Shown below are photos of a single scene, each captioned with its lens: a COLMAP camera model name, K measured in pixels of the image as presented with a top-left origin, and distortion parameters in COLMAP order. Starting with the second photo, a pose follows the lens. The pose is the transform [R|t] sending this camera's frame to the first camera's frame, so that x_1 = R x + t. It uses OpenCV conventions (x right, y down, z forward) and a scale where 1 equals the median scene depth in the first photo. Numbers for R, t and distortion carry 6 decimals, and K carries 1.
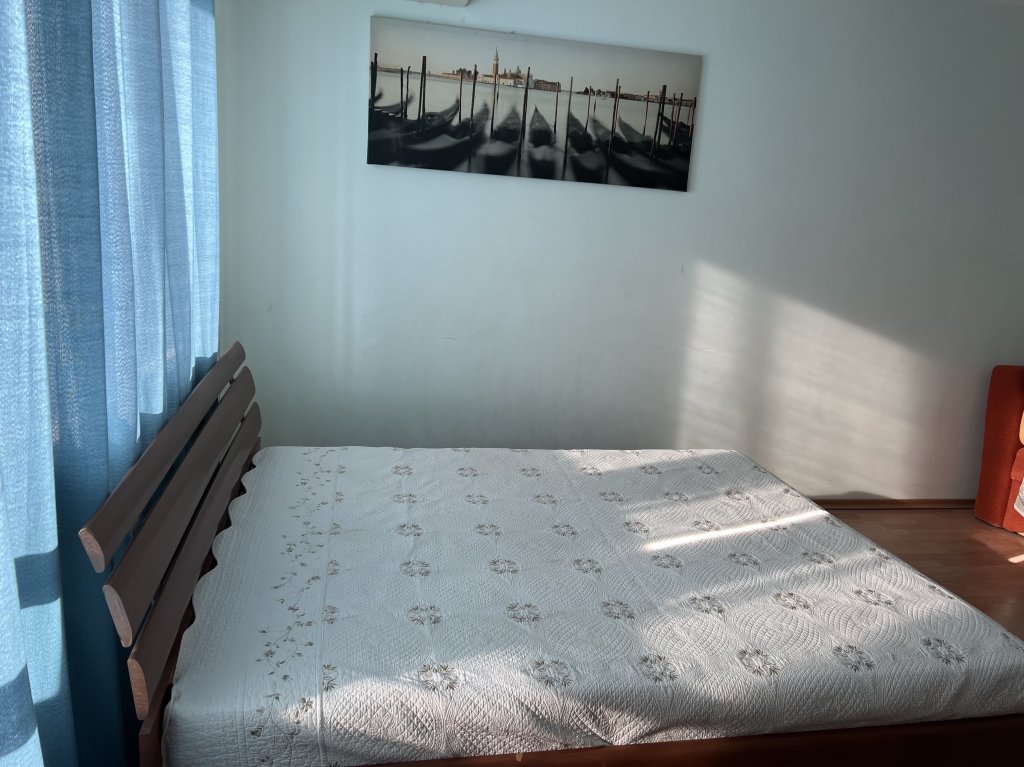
lens RADIAL K [[772.1, 0, 507.0], [0, 772.1, 378.2], [0, 0, 1]] dist [0.030325, -0.000605]
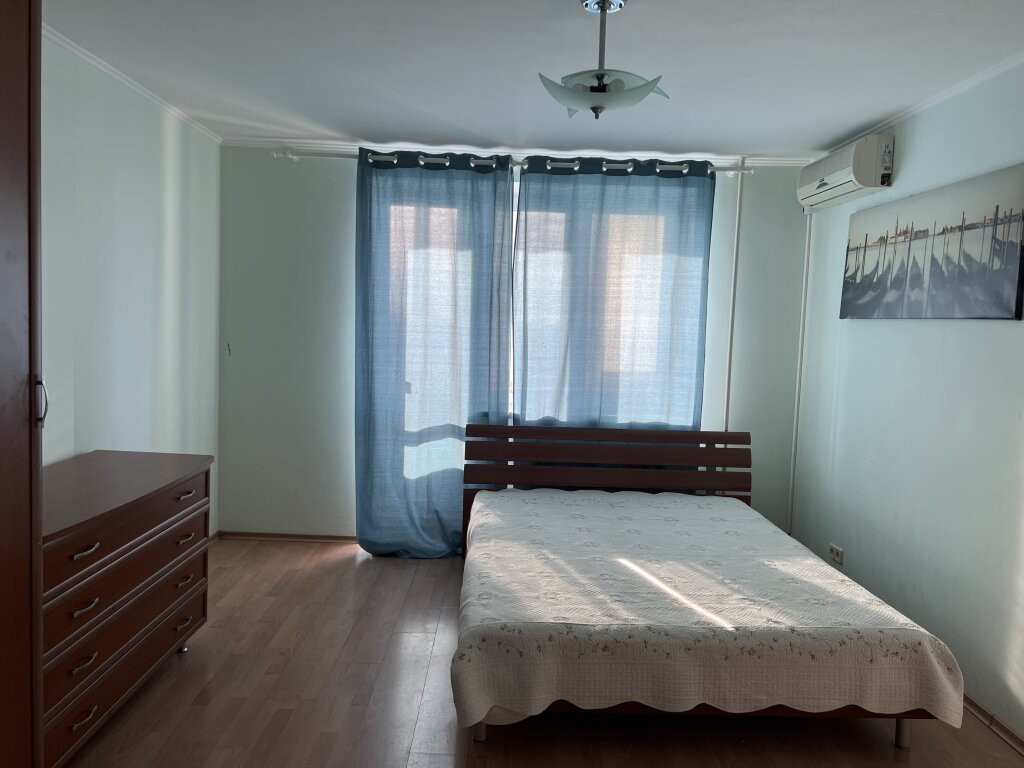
lens RADIAL K [[772.1, 0, 509.4], [0, 772.1, 384.1], [0, 0, 1]] dist [0.030325, -0.000605]
pose [[-0.169650, 0.003282, -0.985499, 1.208318], [-0.261909, 0.963883, 0.048297, -0.083106], [0.950064, 0.266305, -0.162663, 0.695398]]
